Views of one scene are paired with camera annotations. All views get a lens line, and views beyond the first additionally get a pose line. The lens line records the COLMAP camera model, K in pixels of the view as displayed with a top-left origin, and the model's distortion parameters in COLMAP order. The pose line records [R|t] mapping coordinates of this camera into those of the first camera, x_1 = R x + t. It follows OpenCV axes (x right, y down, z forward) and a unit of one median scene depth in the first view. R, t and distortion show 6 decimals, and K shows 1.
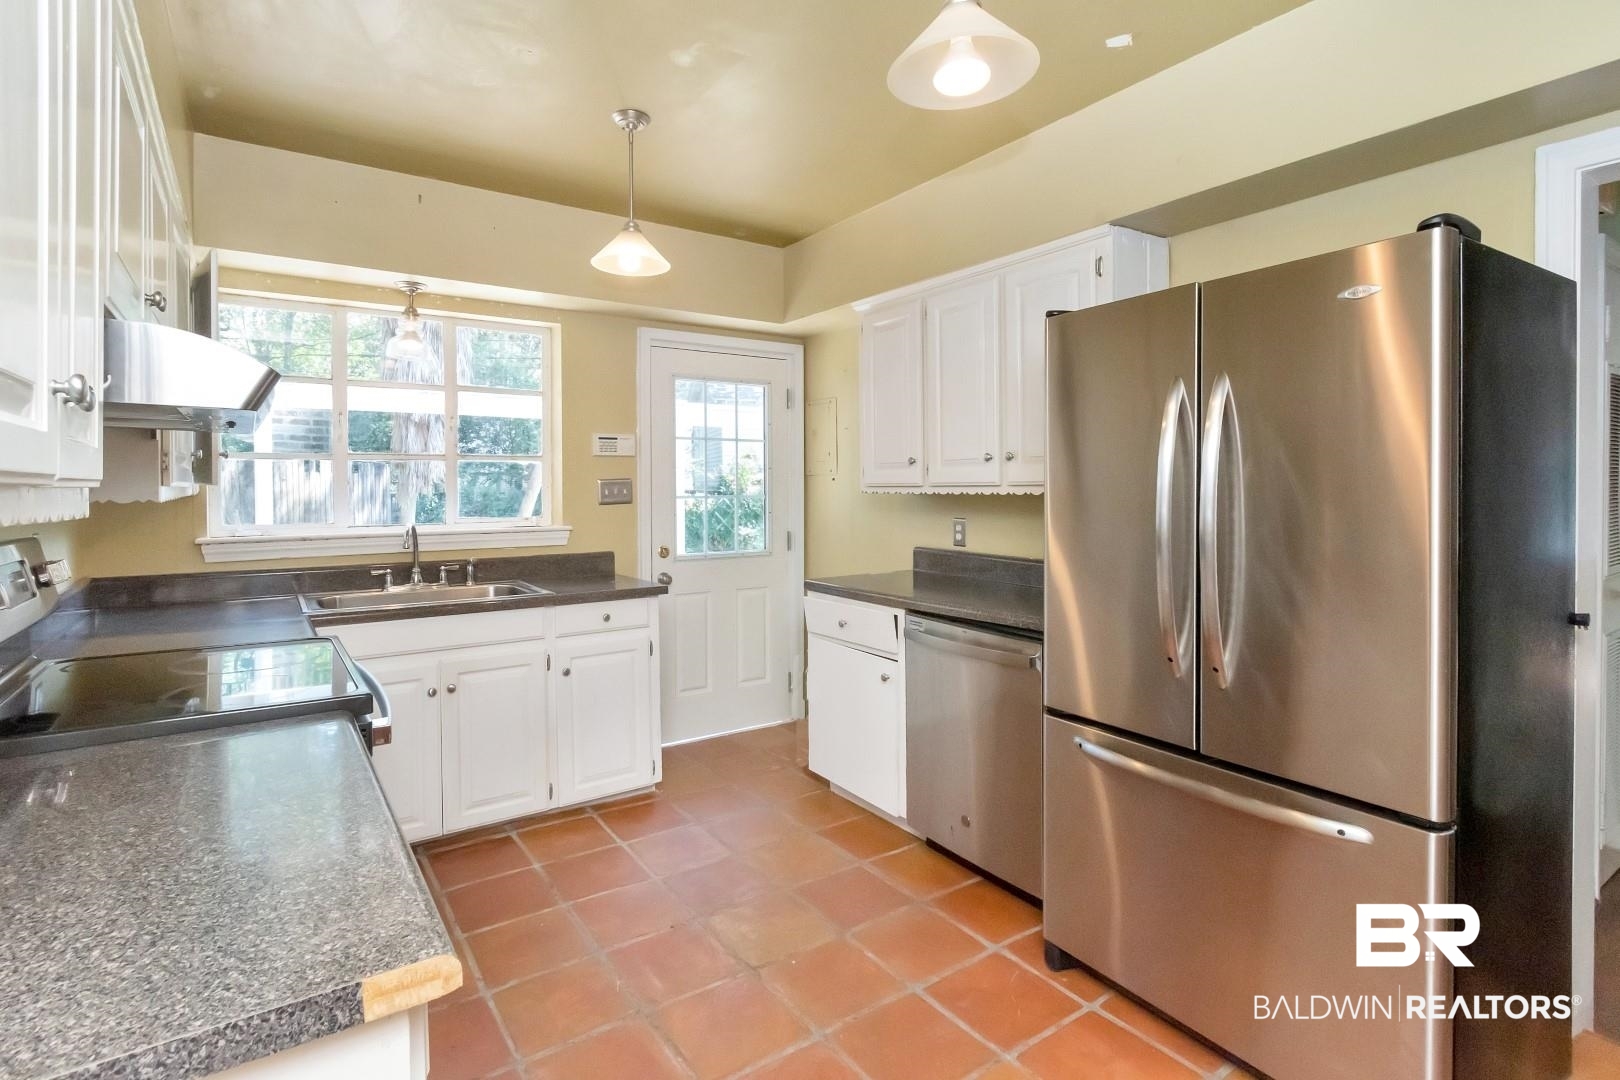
lens RADIAL K [[789.0, 0, 864.2], [0, 789.0, 490.0], [0, 0, 1]] dist [0.000588, 0.000491]
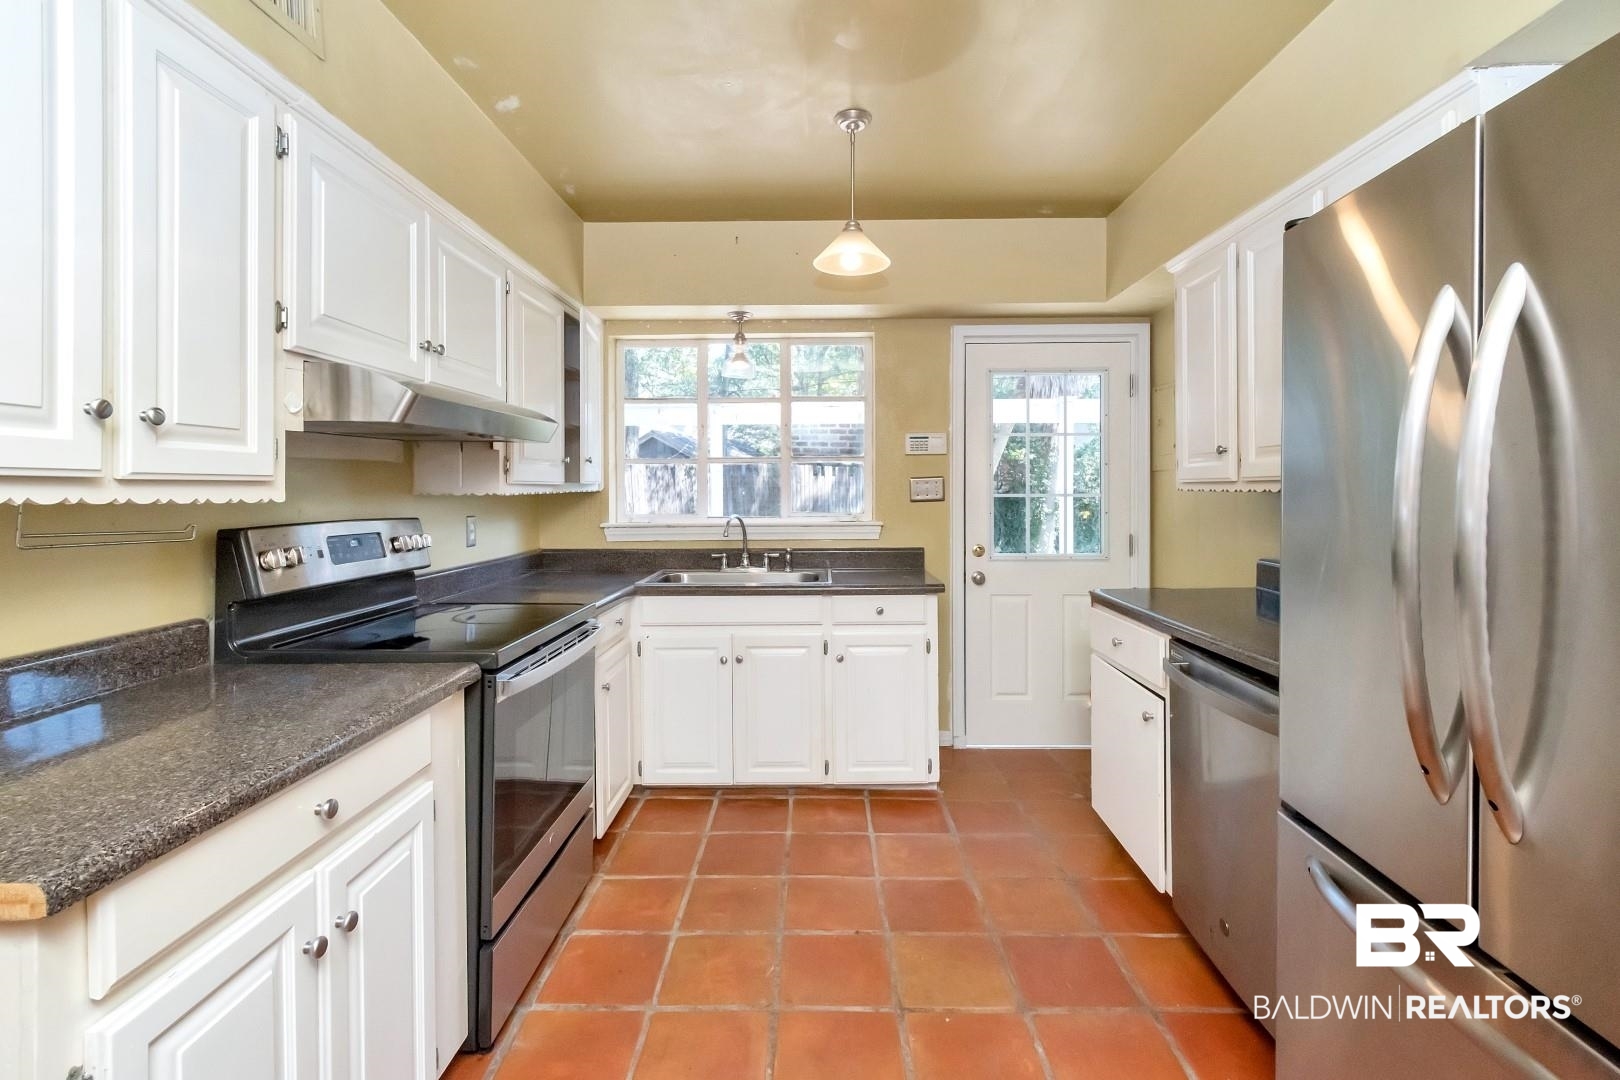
lens RADIAL K [[760.9, 0, 826.0], [0, 760.9, 491.2], [0, 0, 1]] dist [0.007401, -0.001431]
pose [[0.804895, 0.001290, -0.593416, 0.206519], [-0.000645, 0.999999, 0.001299, 0.003784], [0.593417, -0.000663, 0.804895, 0.155855]]
